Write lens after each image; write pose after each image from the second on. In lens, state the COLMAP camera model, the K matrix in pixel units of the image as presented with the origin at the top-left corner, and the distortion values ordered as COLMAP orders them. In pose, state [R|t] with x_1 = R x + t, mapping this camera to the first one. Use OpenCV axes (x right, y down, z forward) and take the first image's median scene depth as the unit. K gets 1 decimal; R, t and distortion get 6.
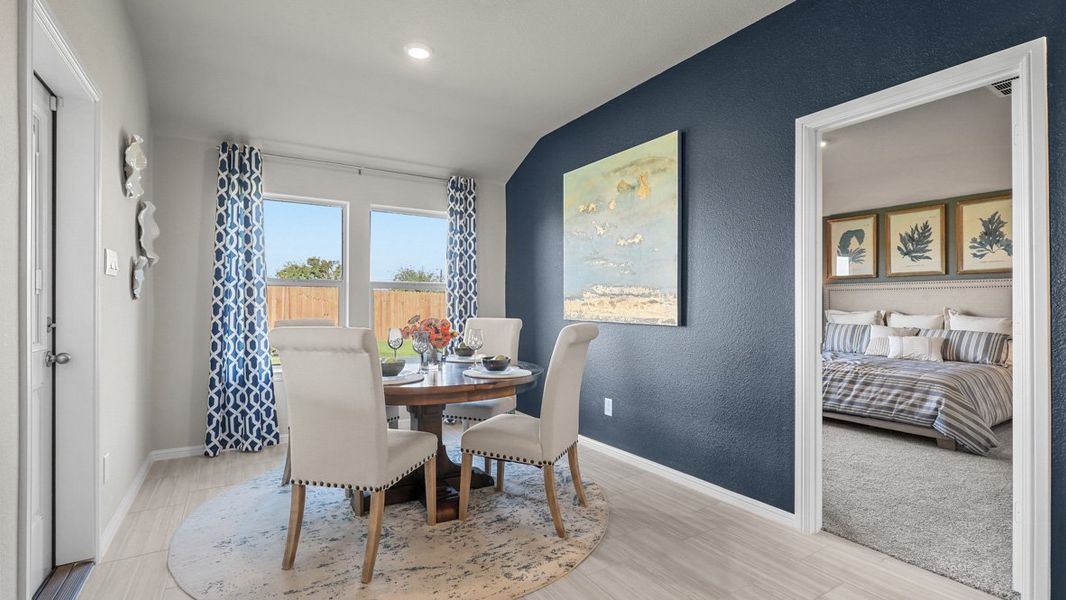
lens RADIAL K [[483.9, 0, 530.6], [0, 483.9, 303.9], [0, 0, 1]] dist [-0.000915, 0.000672]
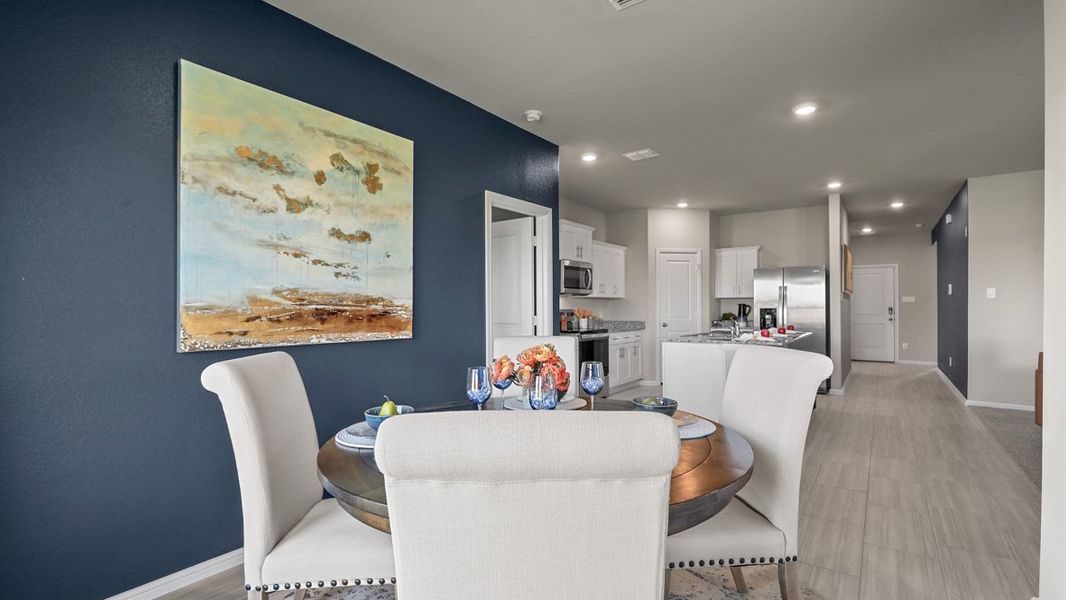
lens RADIAL K [[483.9, 0, 532.2], [0, 483.9, 303.8], [0, 0, 1]] dist [-0.000915, 0.000672]
pose [[-0.382556, 0.001283, 0.923931, -0.586601], [-0.001915, 0.999996, -0.002182, -0.019789], [-0.923930, -0.002604, -0.382552, 0.960167]]
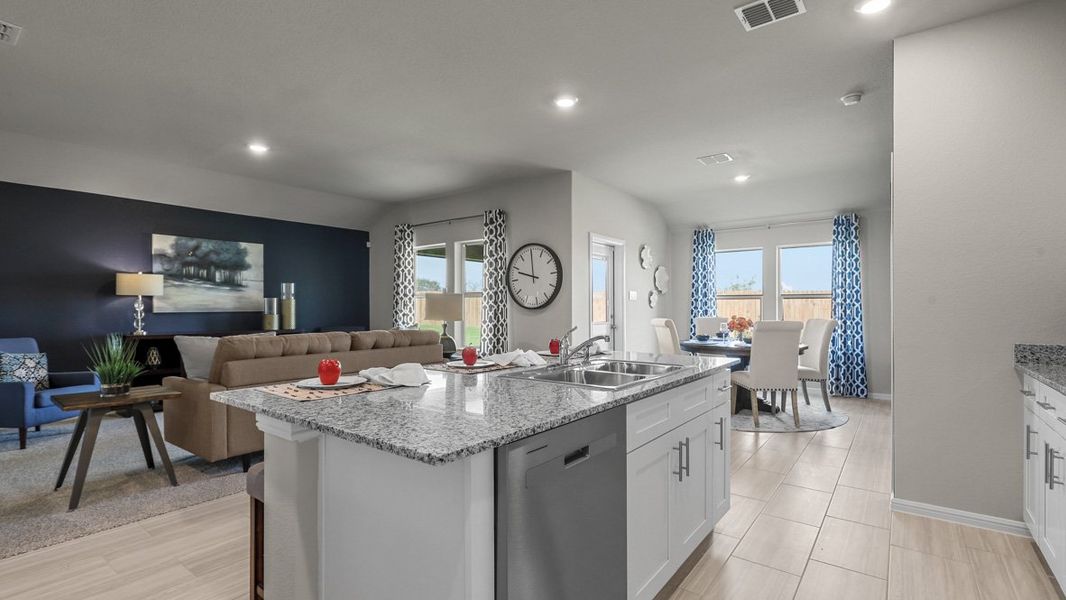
lens RADIAL K [[483.9, 0, 538.0], [0, 483.9, 304.8], [0, 0, 1]] dist [-0.000915, 0.000672]
pose [[0.362366, -0.009273, -0.931990, 1.013142], [0.006048, 0.999953, -0.007598, -0.007643], [0.932016, -0.002883, 0.362405, -0.353987]]
